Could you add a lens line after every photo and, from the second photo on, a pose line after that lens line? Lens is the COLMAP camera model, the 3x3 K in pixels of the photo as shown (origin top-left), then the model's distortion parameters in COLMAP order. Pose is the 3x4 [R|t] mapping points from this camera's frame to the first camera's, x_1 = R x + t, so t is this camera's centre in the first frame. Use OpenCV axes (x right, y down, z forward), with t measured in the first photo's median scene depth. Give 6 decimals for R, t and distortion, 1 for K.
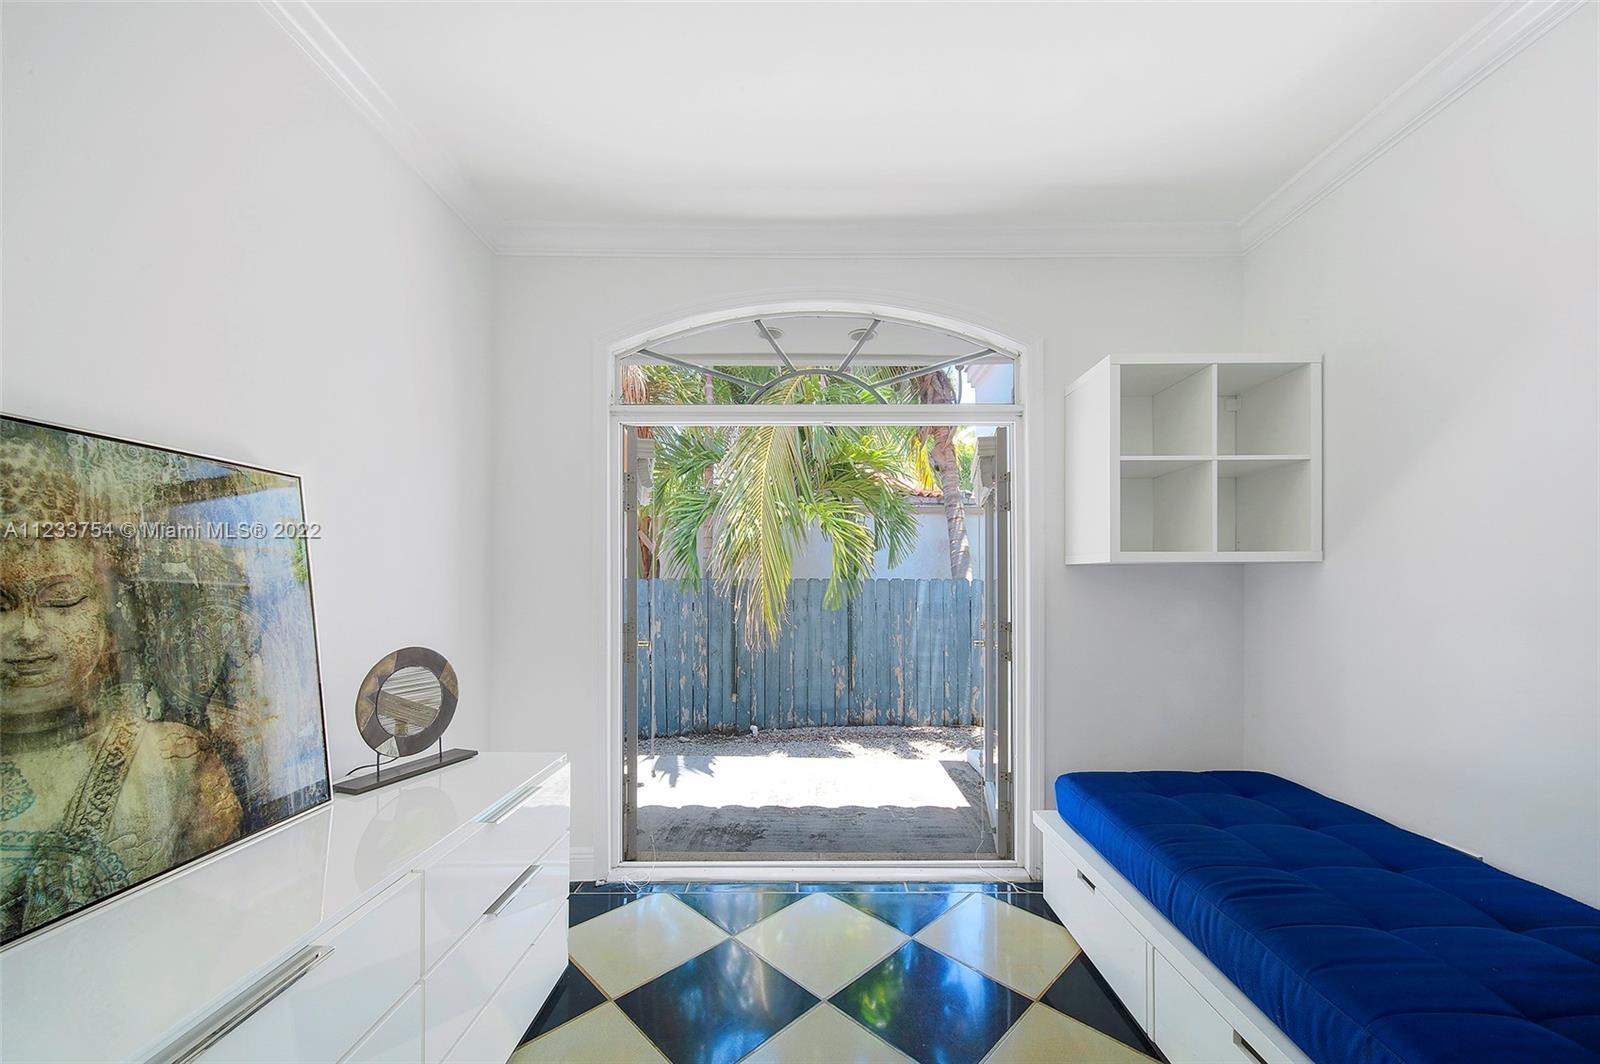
lens RADIAL K [[600.9, 0, 800.5], [0, 600.9, 585.3], [0, 0, 1]] dist [-0.001734, -0.000376]
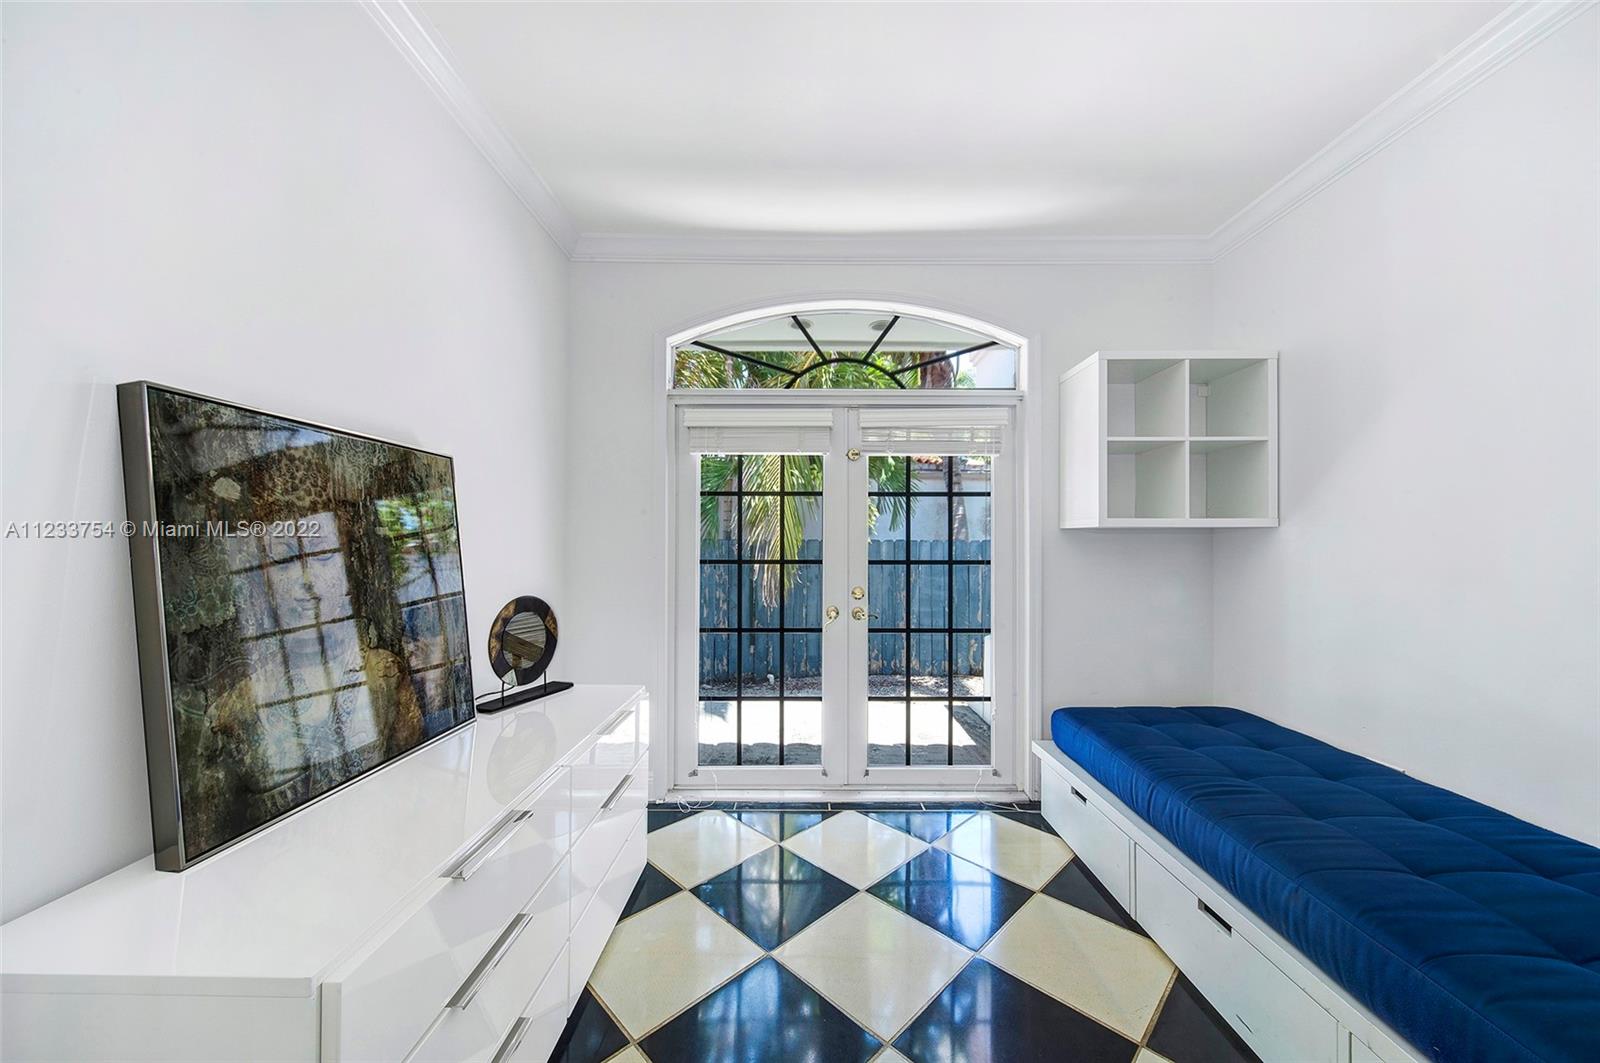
lens RADIAL K [[574.4, 0, 804.5], [0, 574.4, 542.2], [0, 0, 1]] dist [-0.001236, -0.000084]
pose [[0.999974, 0.002989, 0.006516, -0.084216], [-0.002953, 0.999980, -0.005629, -0.000130], [-0.006533, 0.005610, 0.999963, -0.149710]]
